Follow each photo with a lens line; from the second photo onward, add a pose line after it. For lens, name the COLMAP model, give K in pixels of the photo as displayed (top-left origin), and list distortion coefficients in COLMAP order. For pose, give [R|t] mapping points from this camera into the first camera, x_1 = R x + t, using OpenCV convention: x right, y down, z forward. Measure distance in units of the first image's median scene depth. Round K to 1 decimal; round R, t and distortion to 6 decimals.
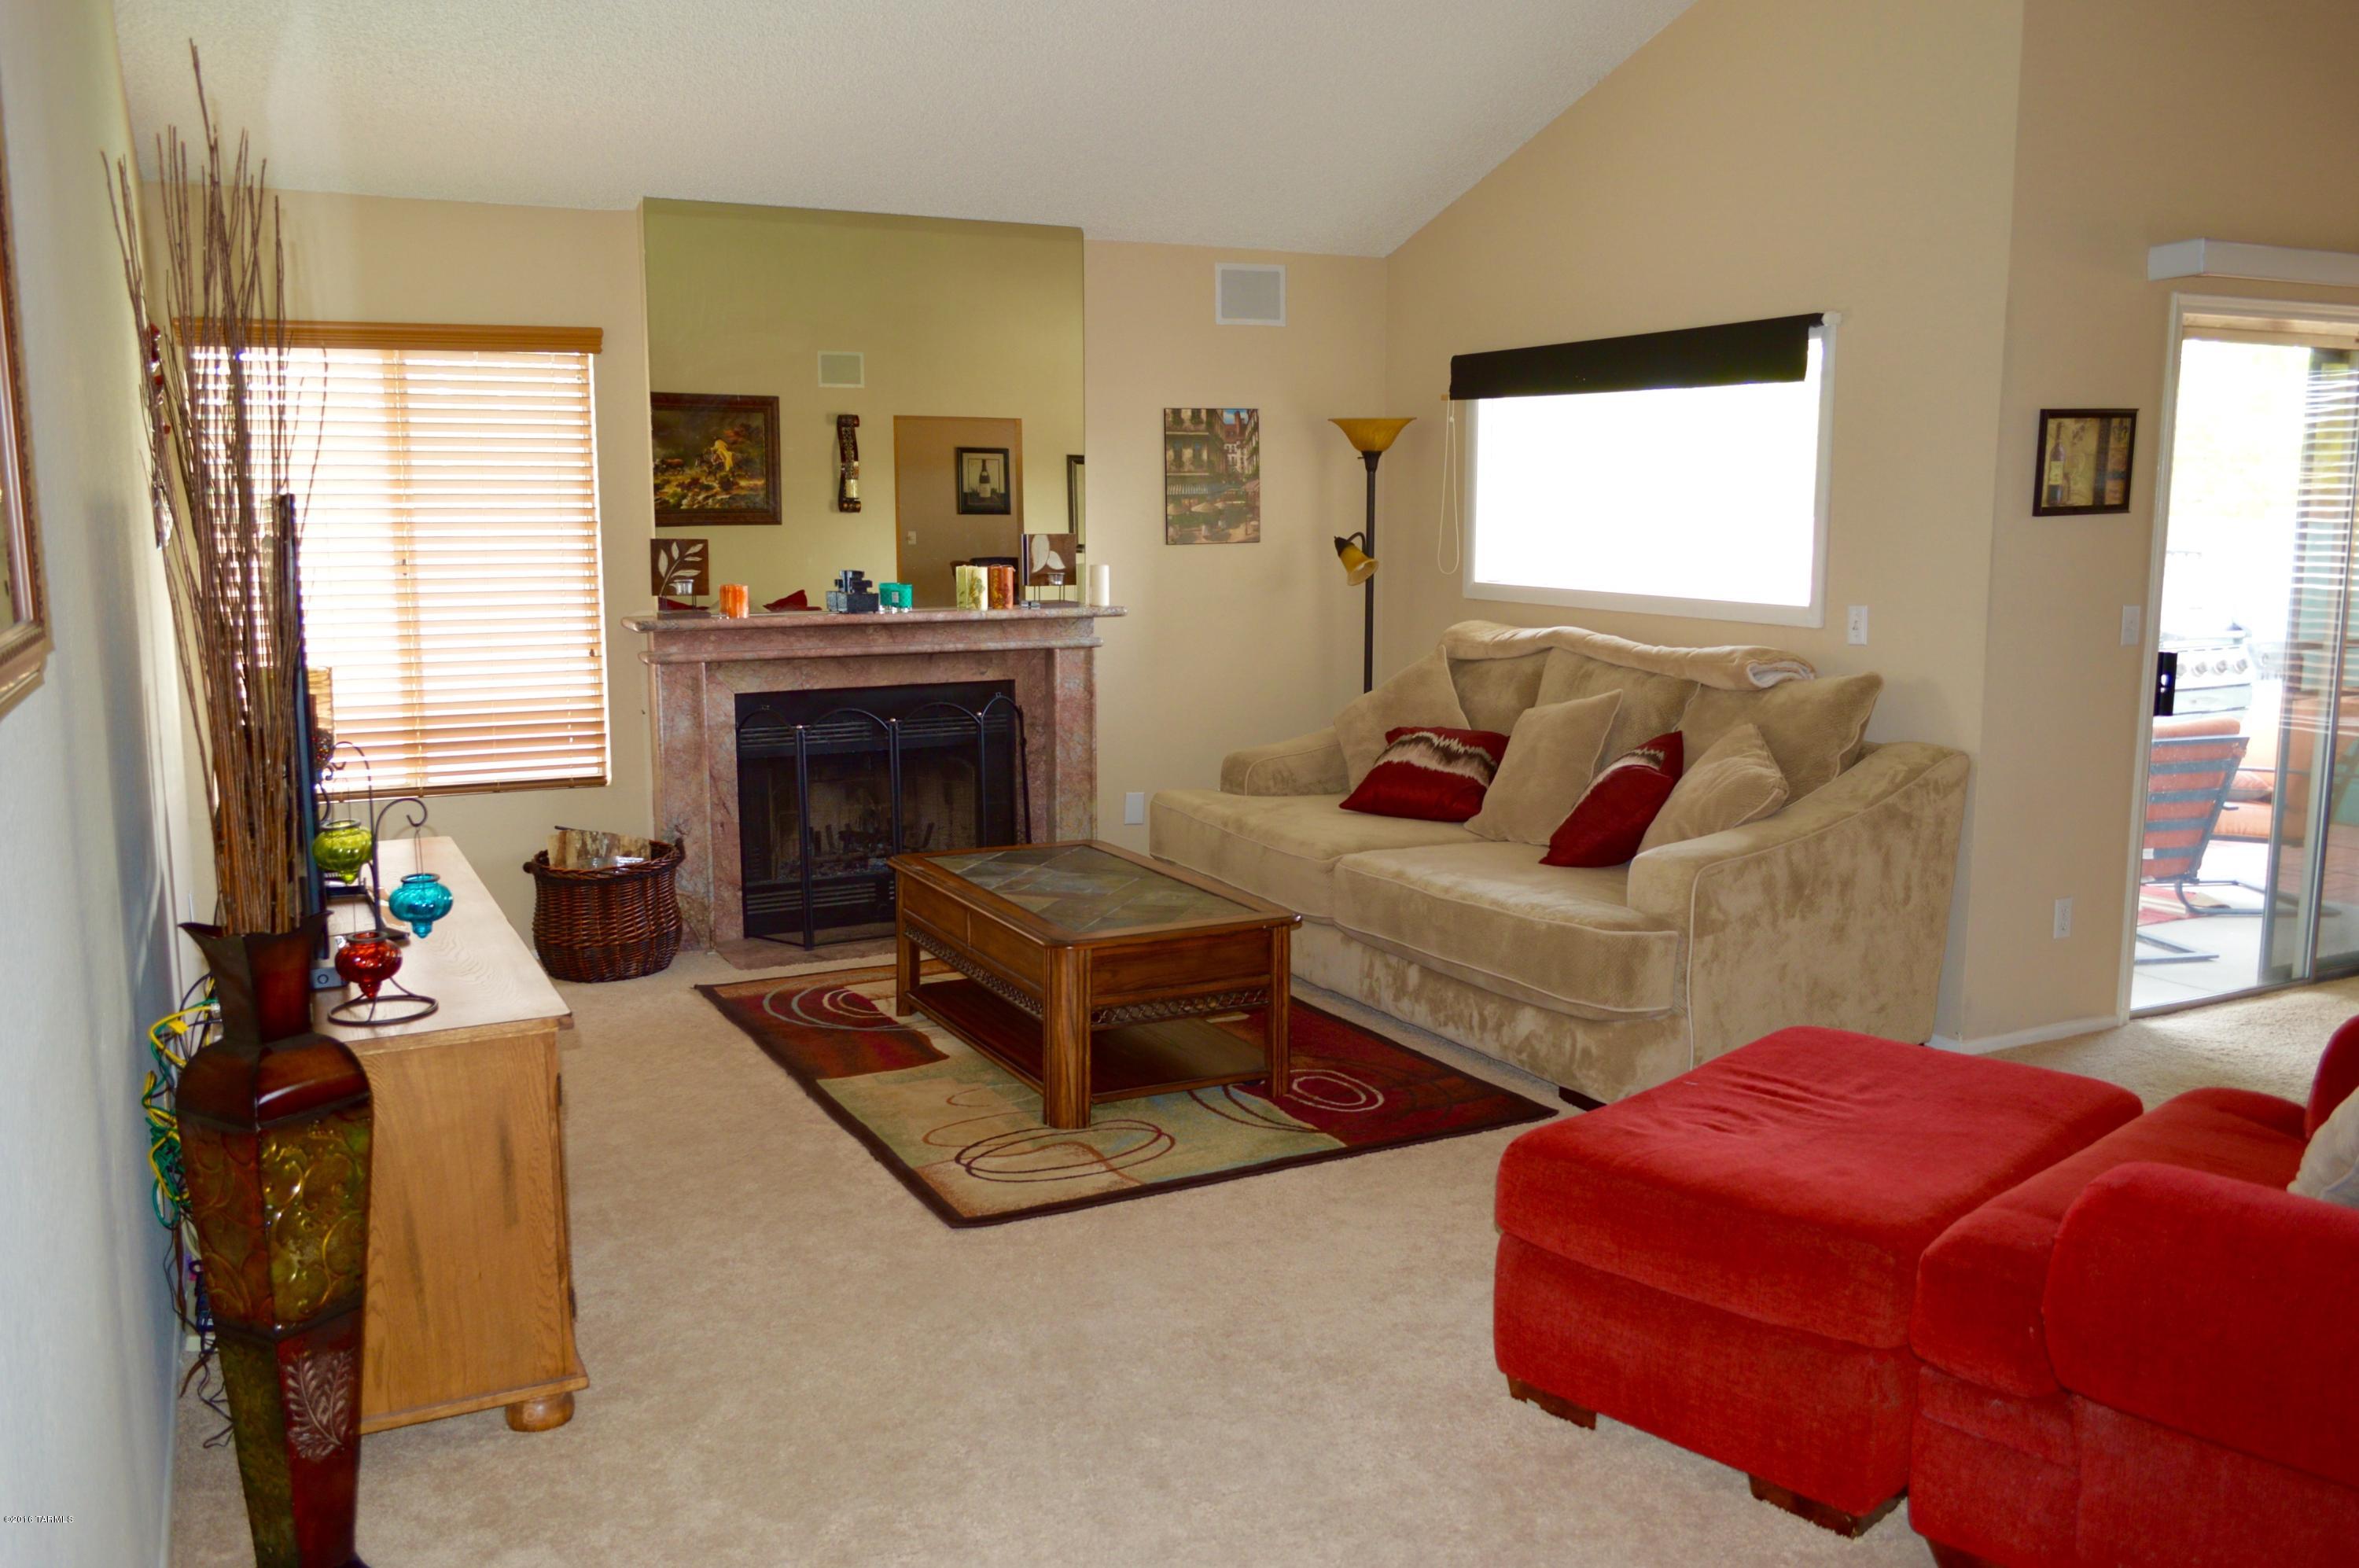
lens RADIAL K [[1849.6, 0, 1184.9], [0, 1849.6, 784.3], [0, 0, 1]] dist [-0.012628, 0.004573]
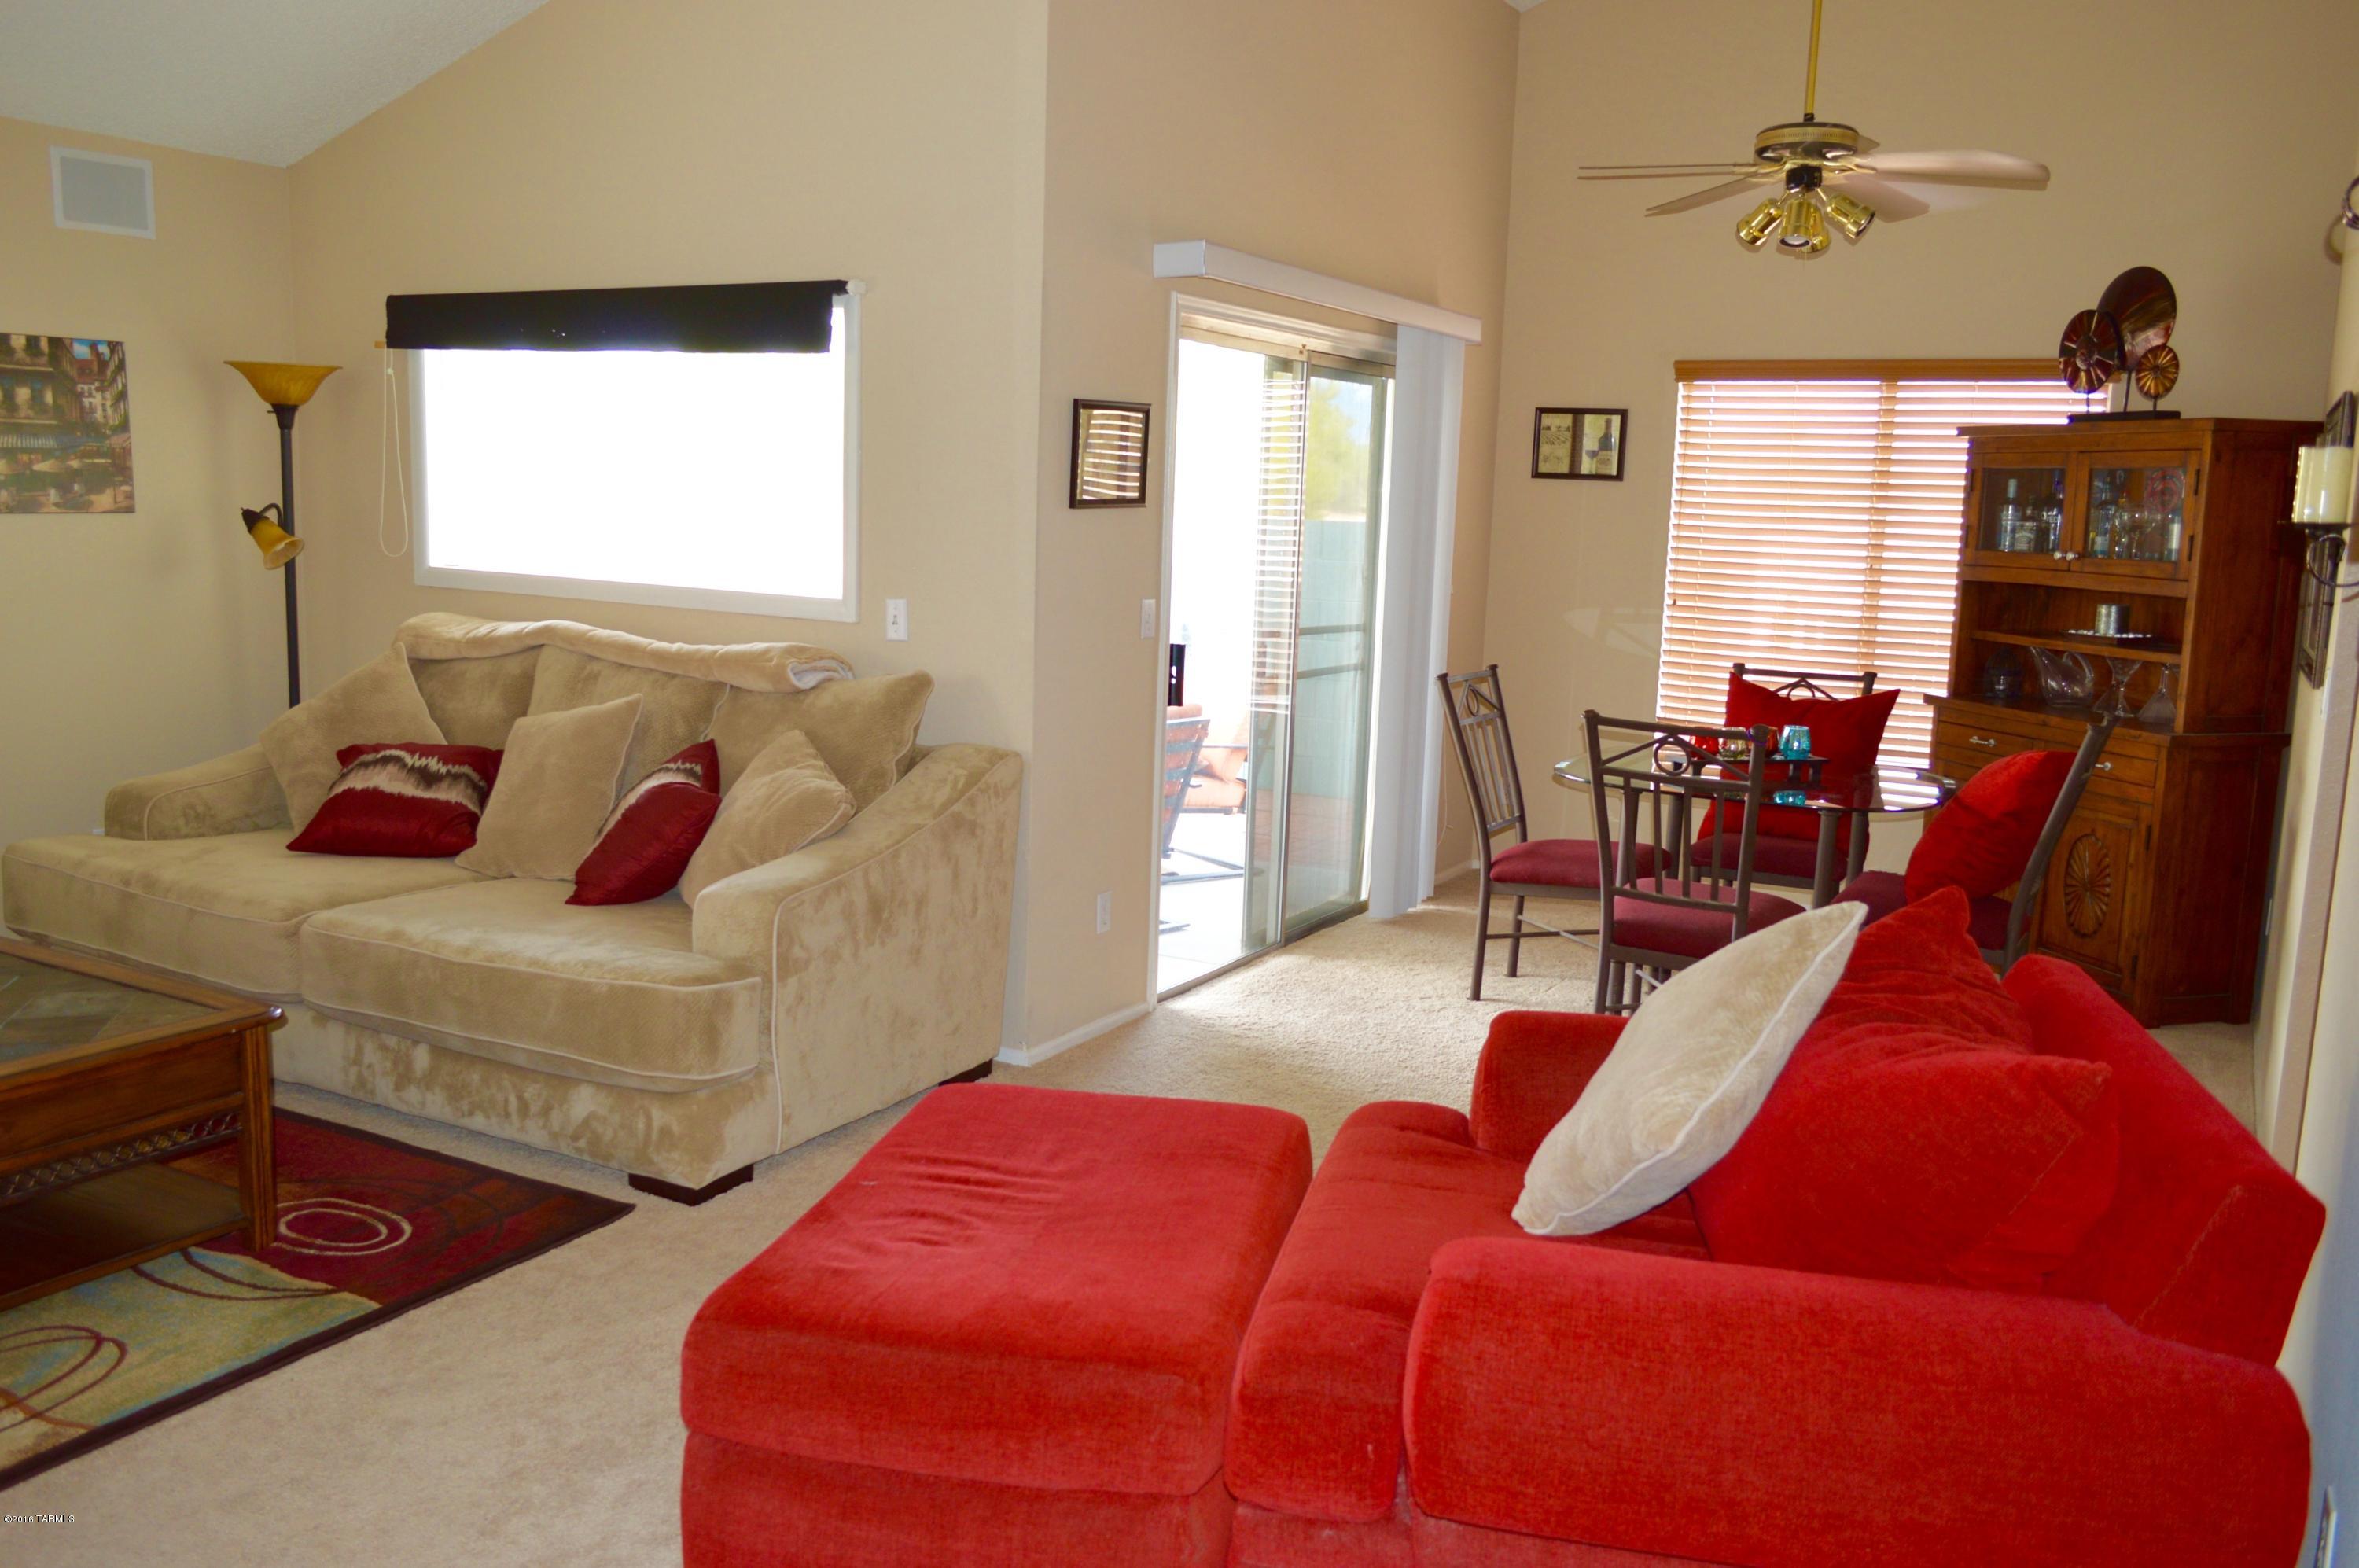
lens RADIAL K [[1849.6, 0, 1163.8], [0, 1849.6, 782.1], [0, 0, 1]] dist [-0.012628, 0.004573]
pose [[0.834732, -0.054618, 0.547941, -0.042981], [0.047819, 0.998500, 0.026683, -0.024075], [-0.548576, 0.003929, 0.836091, 0.153298]]
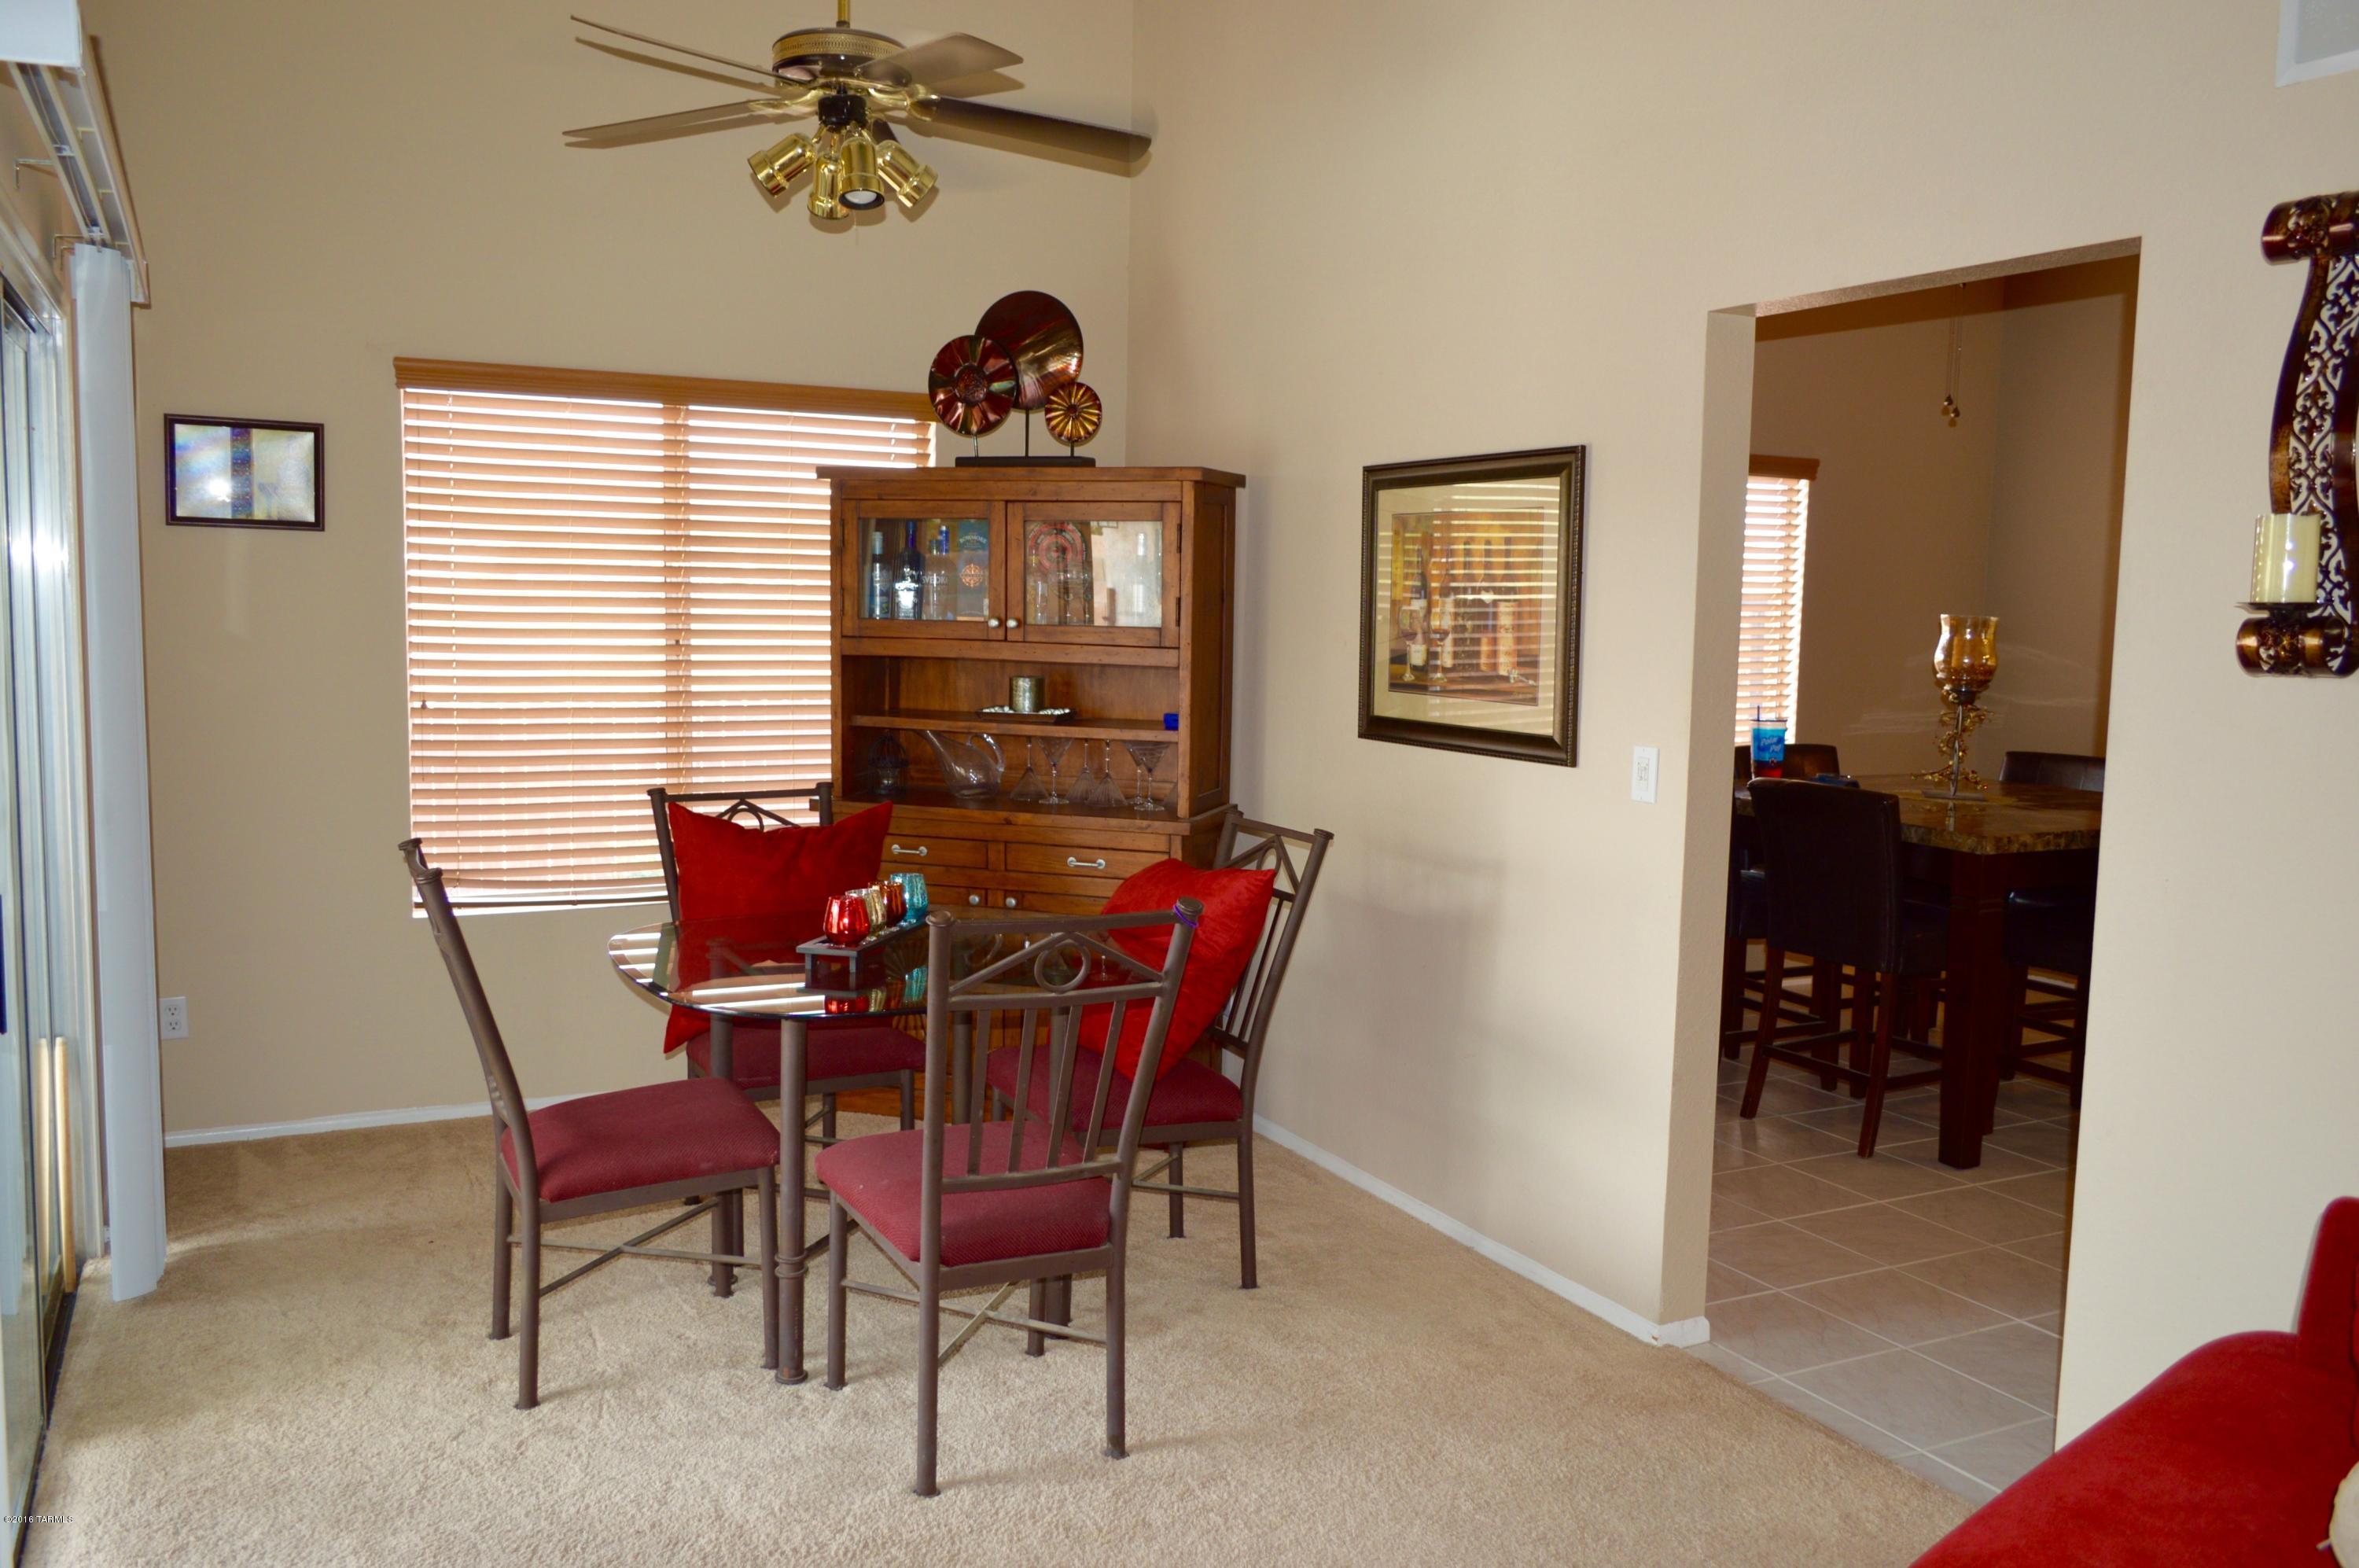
lens RADIAL K [[1849.6, 0, 1170.0], [0, 1849.6, 789.2], [0, 0, 1]] dist [-0.012628, 0.004573]
pose [[0.007780, -0.102545, 0.994698, 0.090023], [0.129385, 0.986470, 0.100685, -0.111846], [-0.991564, 0.127915, 0.020943, 0.736123]]
